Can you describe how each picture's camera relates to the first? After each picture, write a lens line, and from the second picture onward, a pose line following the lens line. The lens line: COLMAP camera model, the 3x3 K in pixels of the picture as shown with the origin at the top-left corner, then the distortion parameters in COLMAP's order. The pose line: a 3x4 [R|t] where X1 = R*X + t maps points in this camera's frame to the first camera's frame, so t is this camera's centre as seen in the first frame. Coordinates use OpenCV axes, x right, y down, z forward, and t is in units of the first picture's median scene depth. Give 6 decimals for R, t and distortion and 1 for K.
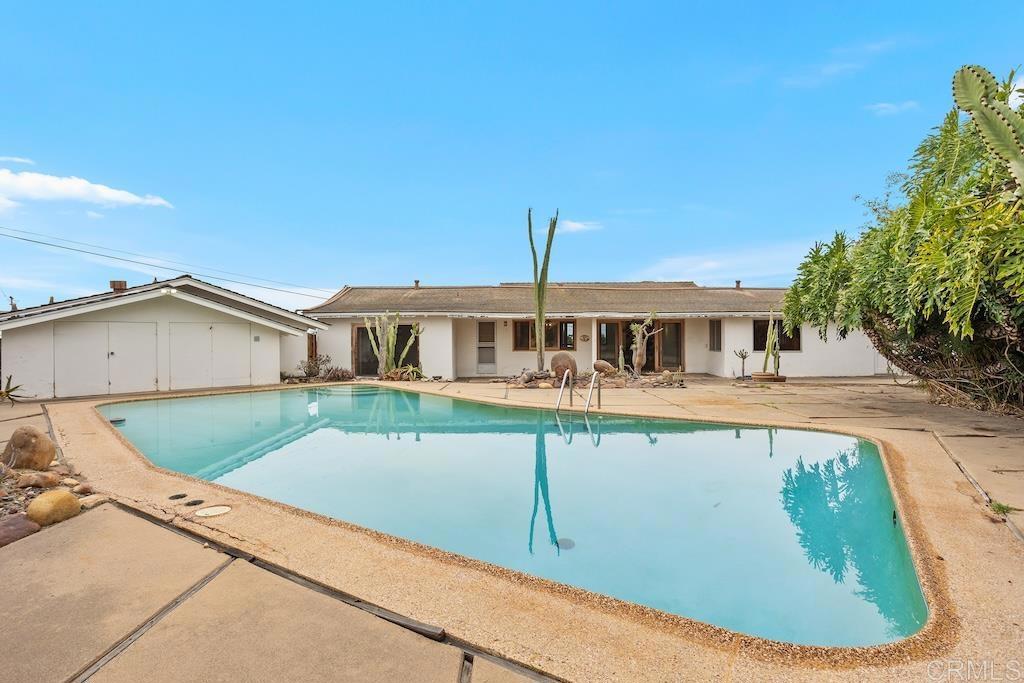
lens RADIAL K [[534.7, 0, 512.6], [0, 534.7, 336.5], [0, 0, 1]] dist [-0.042577, 0.008303]
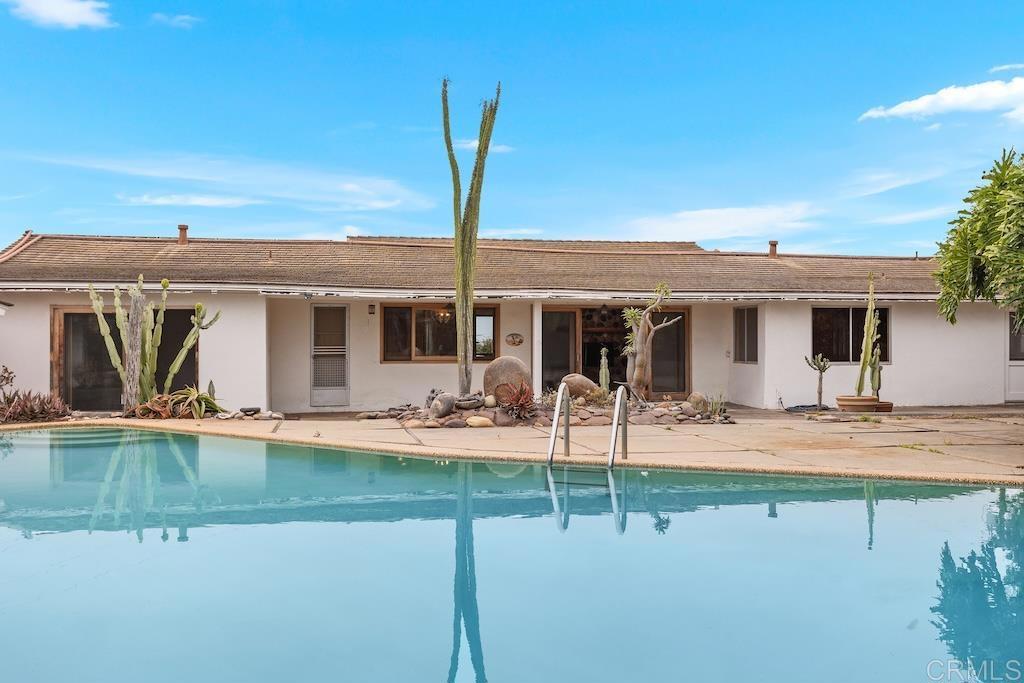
lens RADIAL K [[948.0, 0, 511.8], [0, 948.0, 336.2], [0, 0, 1]] dist [0.009021, 0.000000]
pose [[0.979771, 0.005829, 0.200039, -0.074871], [-0.002673, 0.999868, -0.016044, 0.019186], [-0.200106, 0.015184, 0.979656, 0.077878]]
